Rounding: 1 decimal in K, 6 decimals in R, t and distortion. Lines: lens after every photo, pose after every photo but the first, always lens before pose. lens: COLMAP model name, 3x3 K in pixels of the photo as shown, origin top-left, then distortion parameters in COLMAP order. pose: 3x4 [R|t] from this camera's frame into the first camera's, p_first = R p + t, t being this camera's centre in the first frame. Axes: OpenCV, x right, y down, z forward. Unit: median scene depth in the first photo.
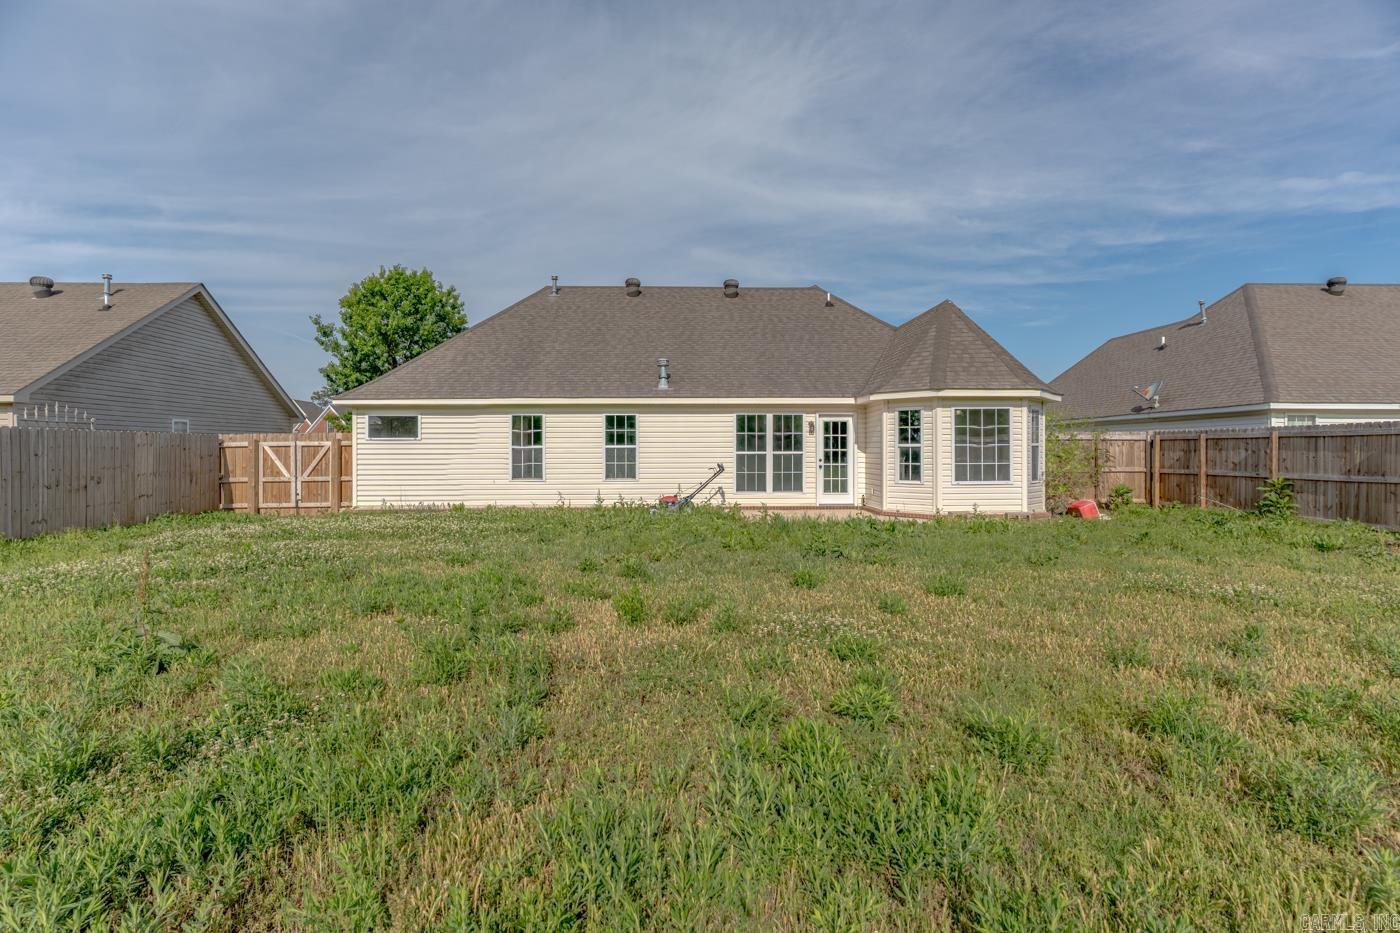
lens RADIAL K [[676.5, 0, 691.6], [0, 676.5, 453.6], [0, 0, 1]] dist [-0.002626, 0.002646]
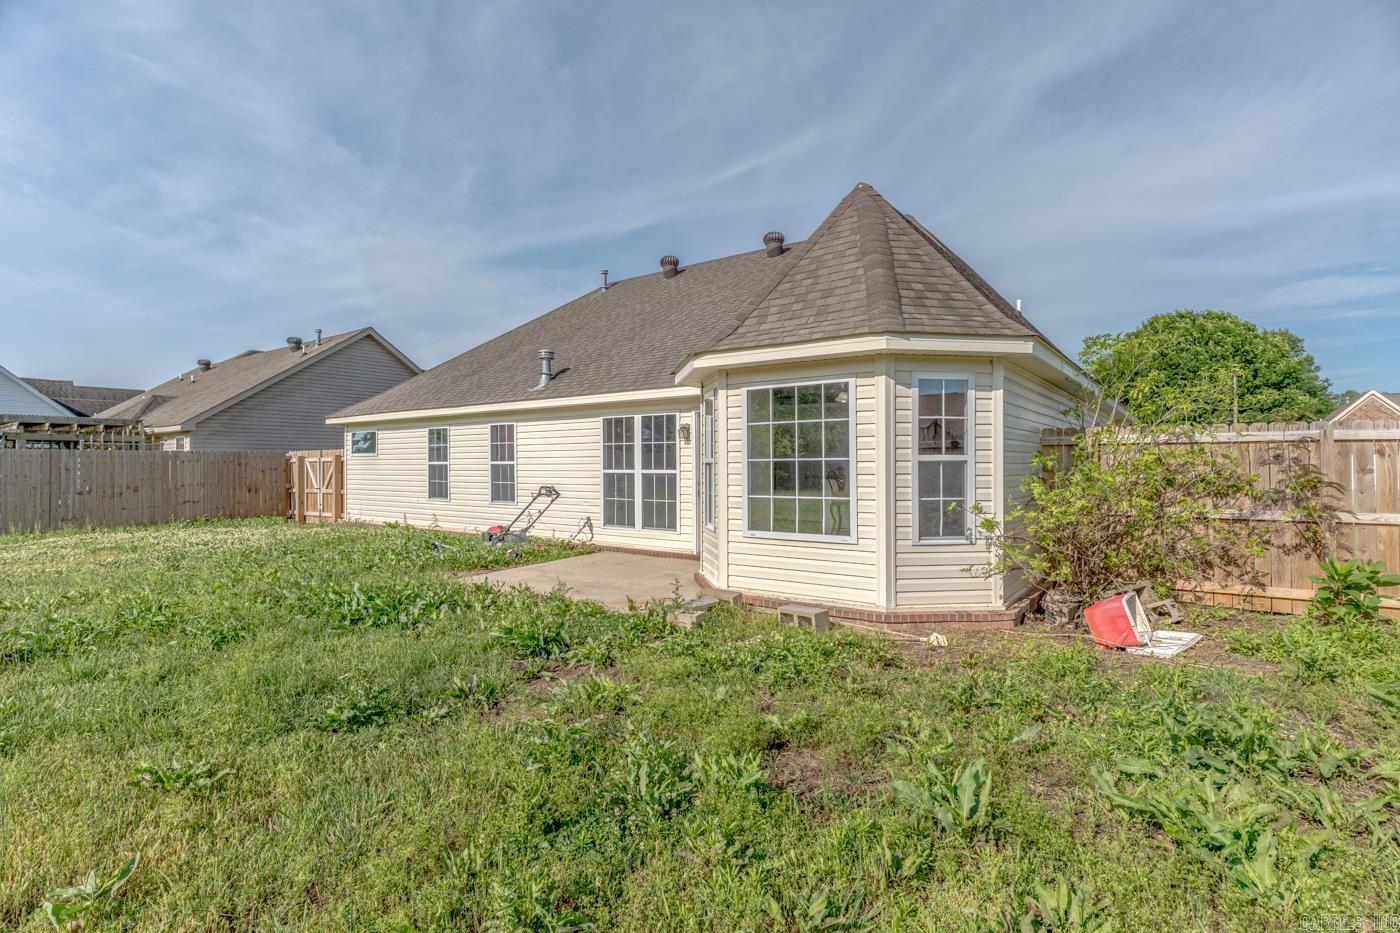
lens RADIAL K [[676.5, 0, 701.0], [0, 676.5, 472.6], [0, 0, 1]] dist [-0.002626, 0.002646]
pose [[0.792948, 0.009301, -0.609219, 0.584186], [-0.005203, 0.999950, 0.008494, -0.006495], [0.609268, -0.003566, 0.792957, 0.495706]]
